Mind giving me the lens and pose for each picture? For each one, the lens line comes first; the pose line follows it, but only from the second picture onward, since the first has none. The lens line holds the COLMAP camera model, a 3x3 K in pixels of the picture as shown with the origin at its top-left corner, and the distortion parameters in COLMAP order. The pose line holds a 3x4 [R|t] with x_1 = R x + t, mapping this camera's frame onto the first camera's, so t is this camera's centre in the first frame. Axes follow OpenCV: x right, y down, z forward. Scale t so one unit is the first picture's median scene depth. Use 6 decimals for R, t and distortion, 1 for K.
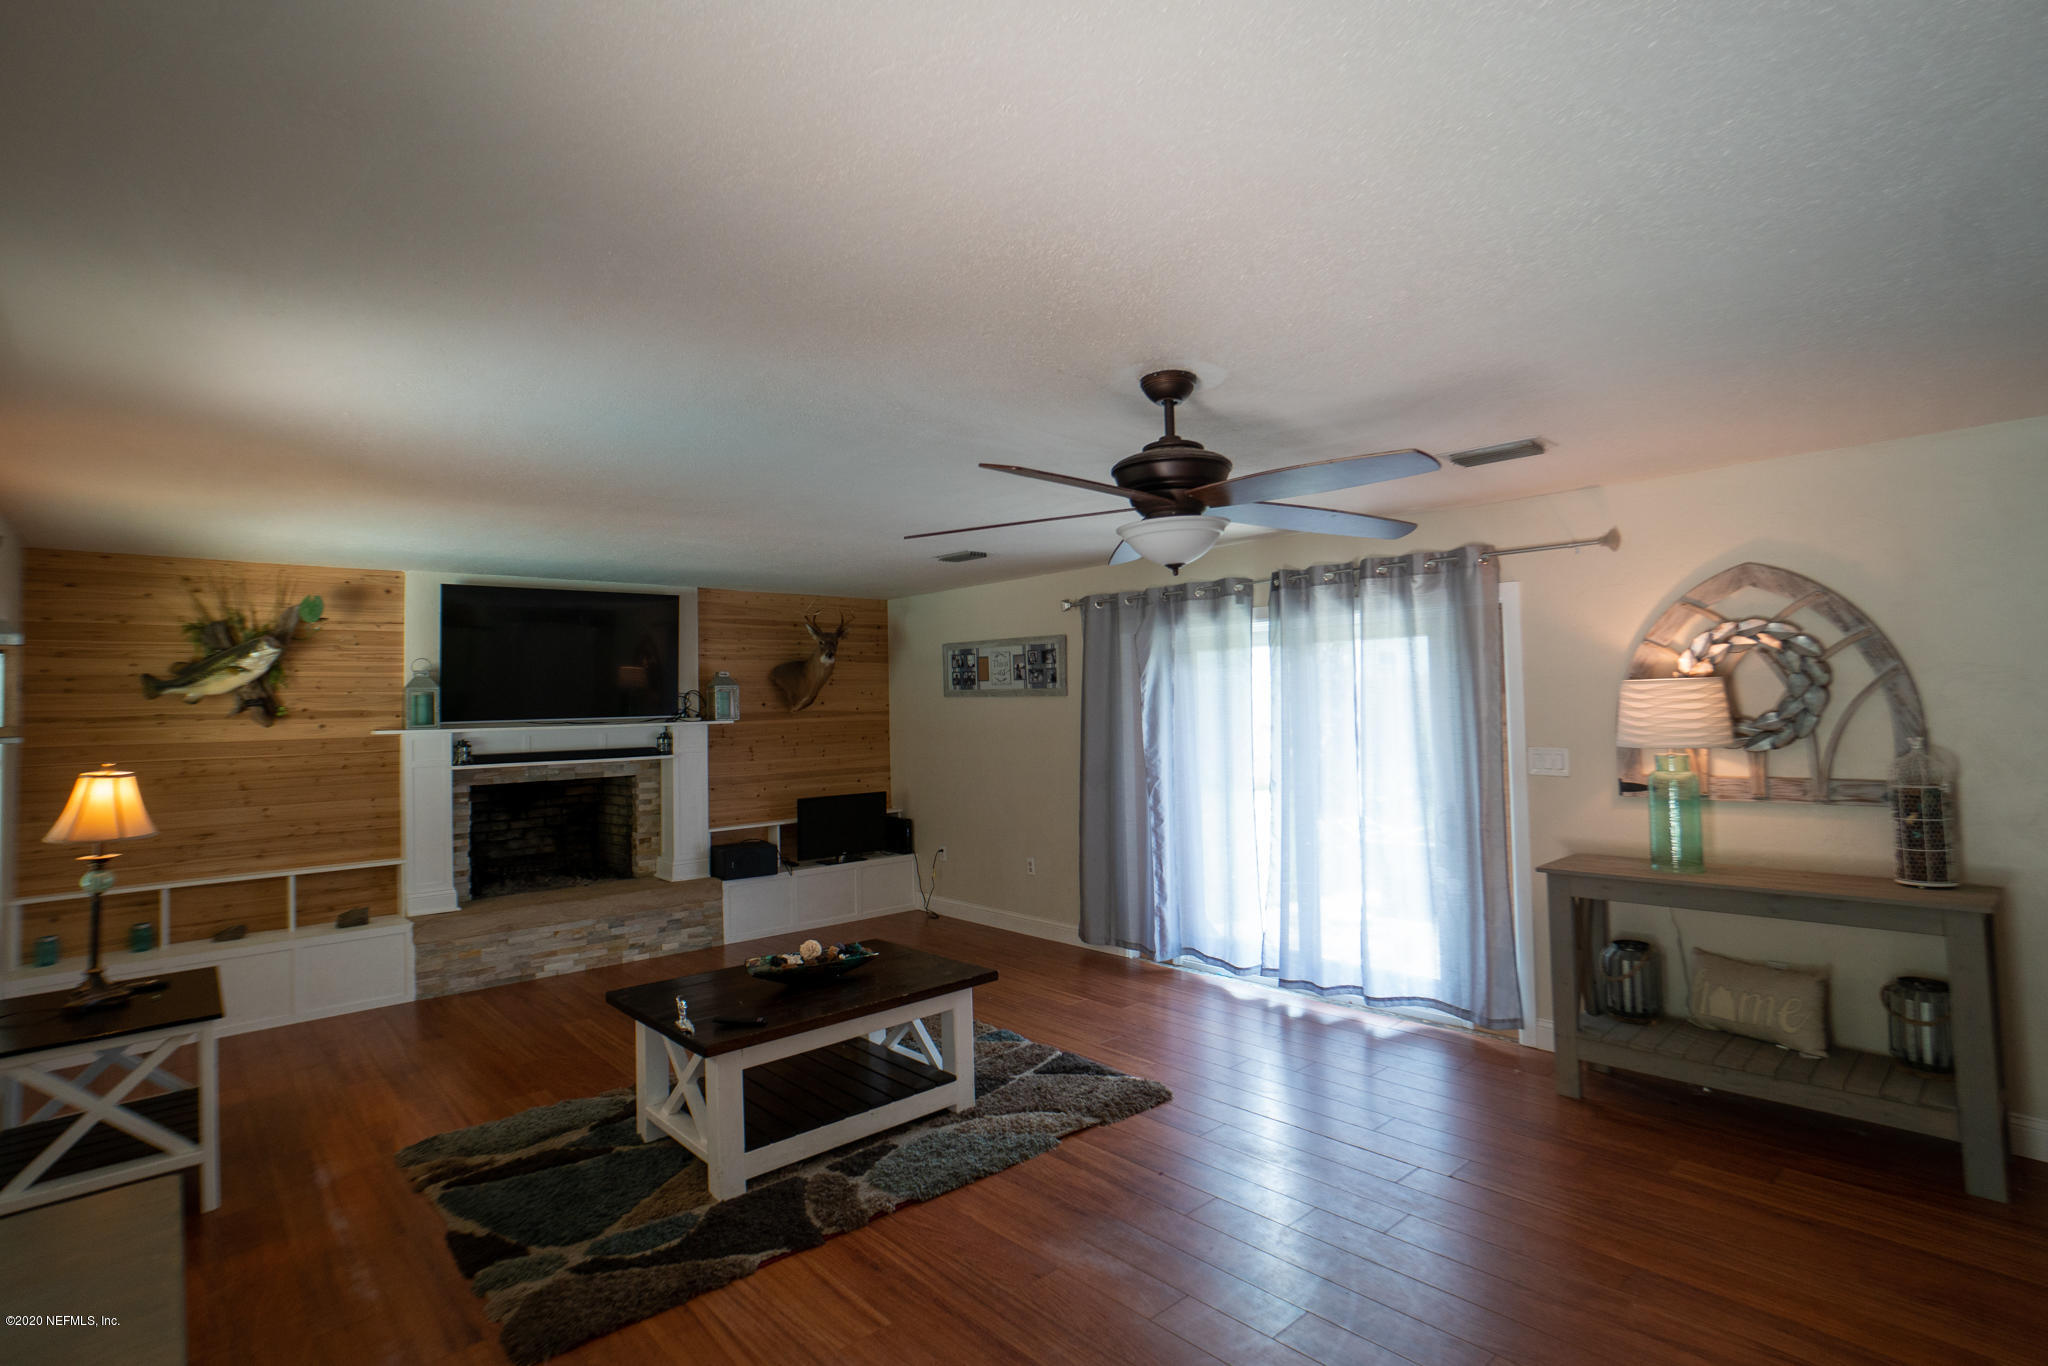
lens RADIAL K [[1008.1, 0, 1041.9], [0, 1008.1, 655.7], [0, 0, 1]] dist [-0.042983, 0.023863]
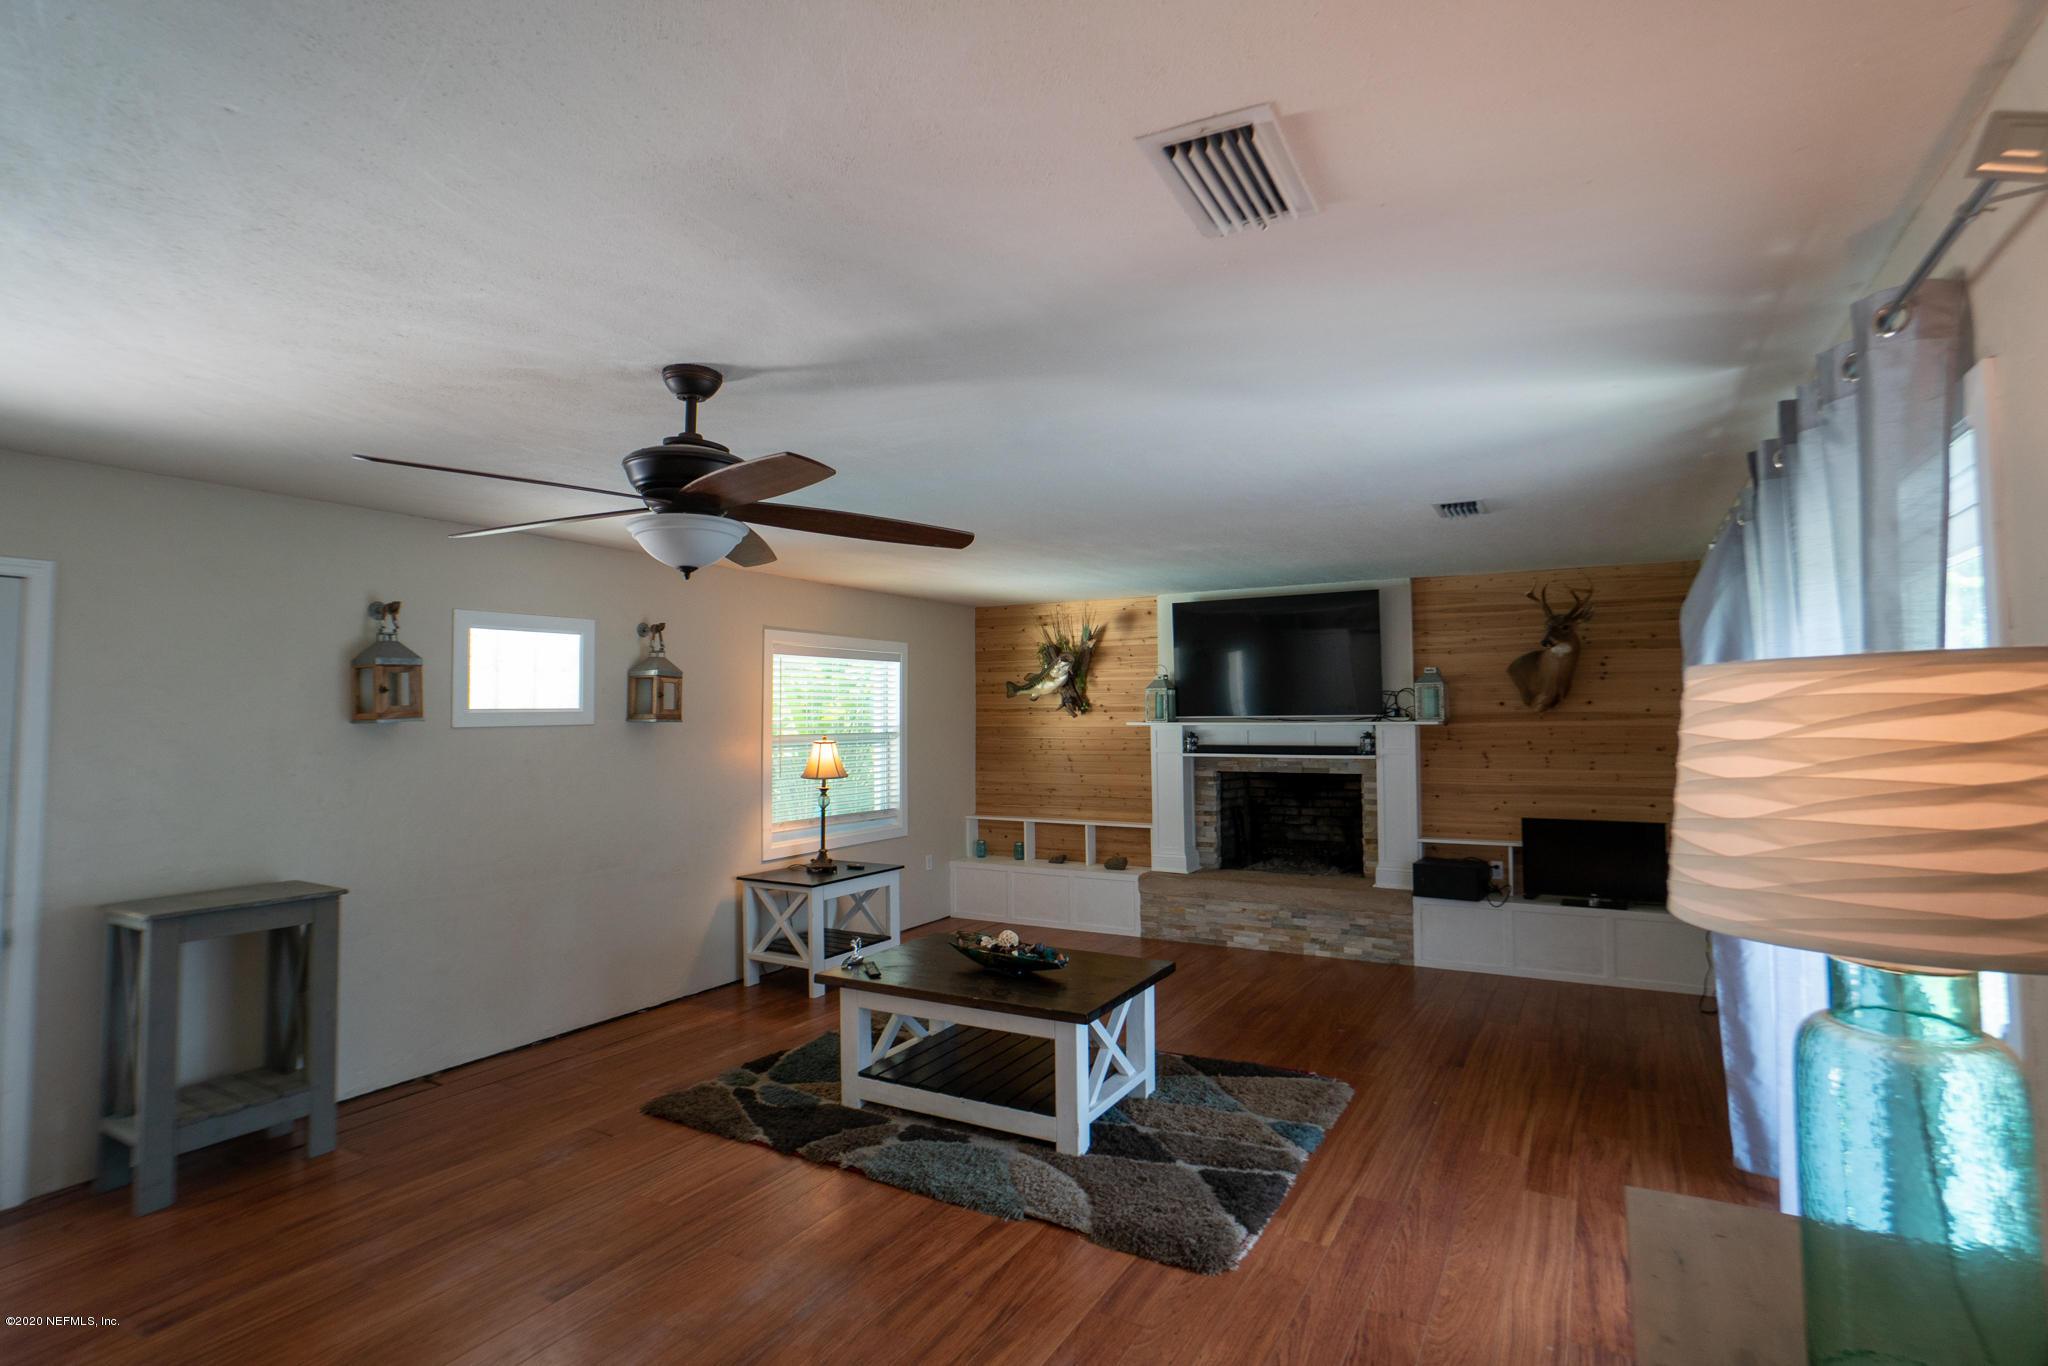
lens RADIAL K [[992.4, 0, 1022.0], [0, 992.4, 662.3], [0, 0, 1]] dist [-0.053511, 0.014182]
pose [[0.319553, -0.028646, -0.947135, 0.476838], [0.042616, 0.998966, -0.015835, 0.011258], [0.946610, -0.035303, 0.320444, 0.428367]]
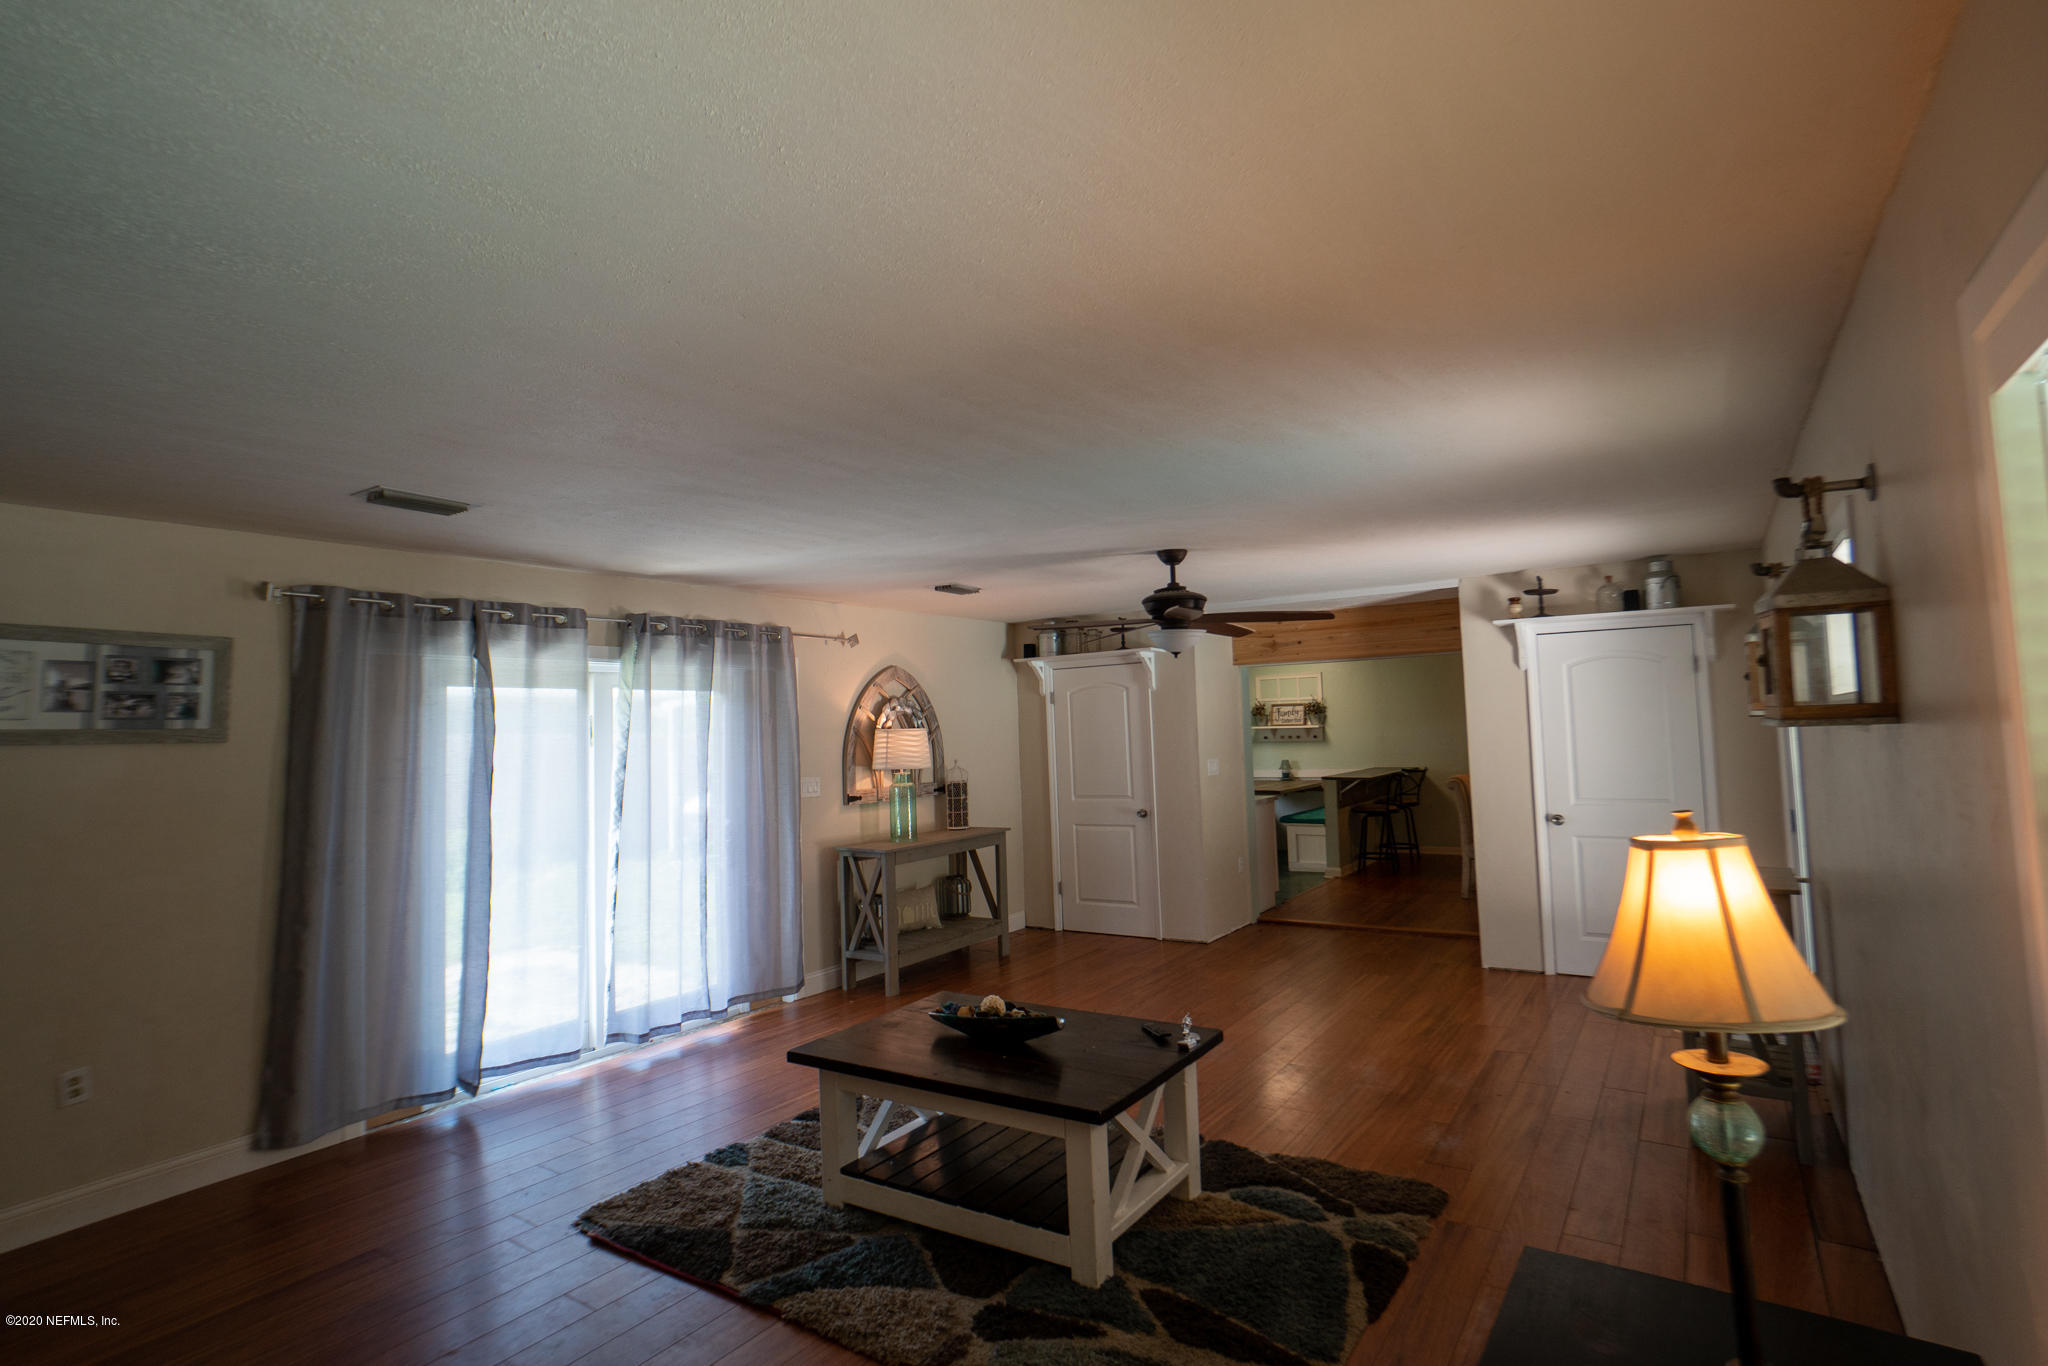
lens RADIAL K [[1008.1, 0, 1041.9], [0, 1008.1, 655.7], [0, 0, 1]] dist [-0.042983, 0.023863]
pose [[-0.237079, 0.101062, 0.966220, -0.715642], [-0.010626, 0.994245, -0.106600, 0.051012], [-0.971432, -0.035540, -0.234640, 0.754056]]
